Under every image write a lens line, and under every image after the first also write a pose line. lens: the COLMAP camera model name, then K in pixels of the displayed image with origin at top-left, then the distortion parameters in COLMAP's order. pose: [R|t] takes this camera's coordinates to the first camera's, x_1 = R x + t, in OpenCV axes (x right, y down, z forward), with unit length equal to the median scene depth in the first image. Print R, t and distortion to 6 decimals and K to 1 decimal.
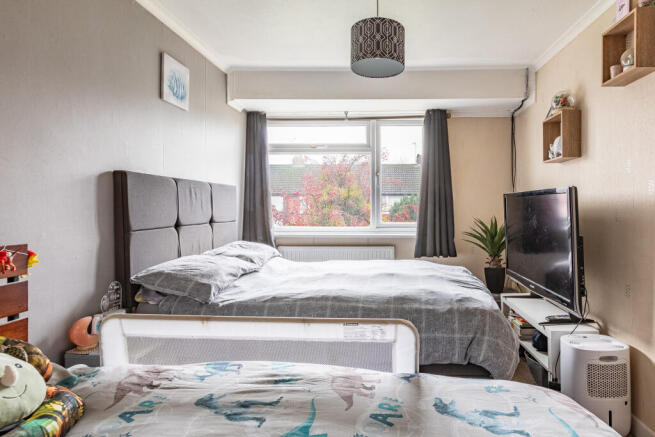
lens RADIAL K [[370.9, 0, 327.5], [0, 370.9, 218.5], [0, 0, 1]] dist [-0.000407, -0.000299]
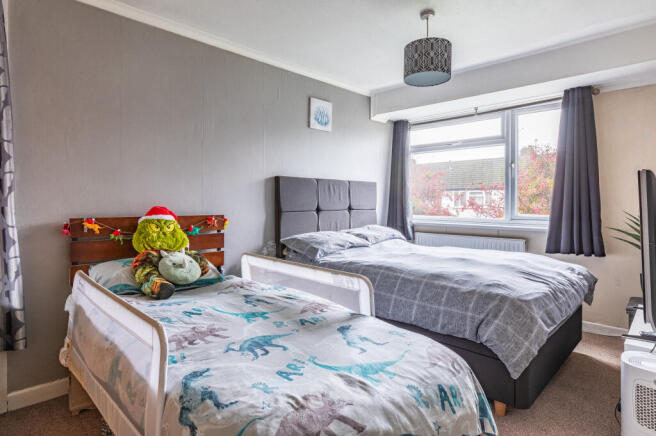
lens RADIAL K [[371.5, 0, 328.0], [0, 371.5, 218.0], [0, 0, 1]] dist [-0.000407, -0.000299]
pose [[0.729868, 0.031874, -0.682845, 0.657017], [-0.025425, 0.999487, 0.019478, 0.019795], [0.683115, 0.003145, 0.730304, -0.069546]]
